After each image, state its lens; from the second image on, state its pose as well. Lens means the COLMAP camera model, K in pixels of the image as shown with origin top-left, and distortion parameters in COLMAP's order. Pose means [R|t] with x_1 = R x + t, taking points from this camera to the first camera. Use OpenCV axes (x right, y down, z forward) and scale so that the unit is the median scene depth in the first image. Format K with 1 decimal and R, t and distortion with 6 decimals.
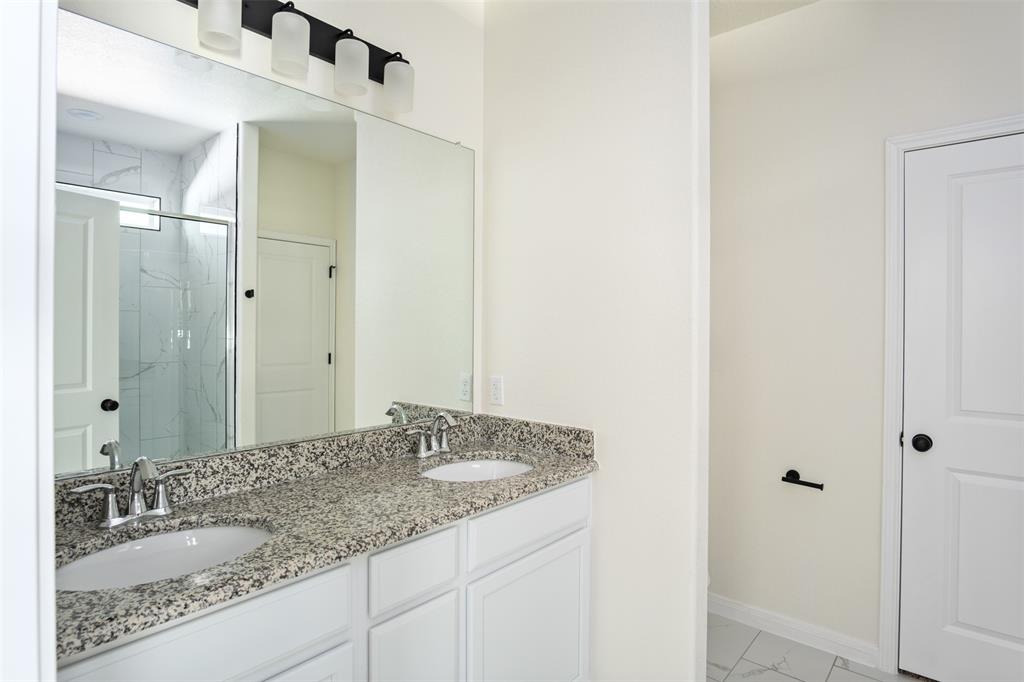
lens RADIAL K [[544.9, 0, 506.9], [0, 544.9, 336.1], [0, 0, 1]] dist [-0.035196, 0.009318]
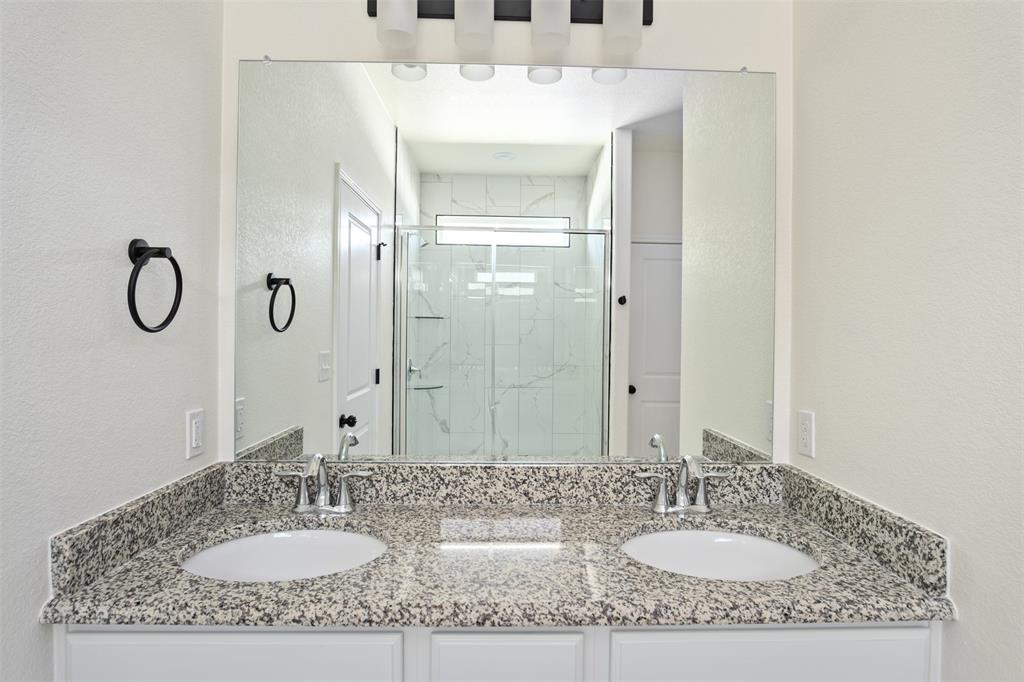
lens RADIAL K [[544.9, 0, 514.9], [0, 544.9, 337.6], [0, 0, 1]] dist [-0.035196, 0.009318]
pose [[0.681120, 0.009139, -0.732115, 0.275741], [-0.017175, 0.999846, -0.003498, -0.006170], [0.731971, 0.014957, 0.681172, 0.406416]]
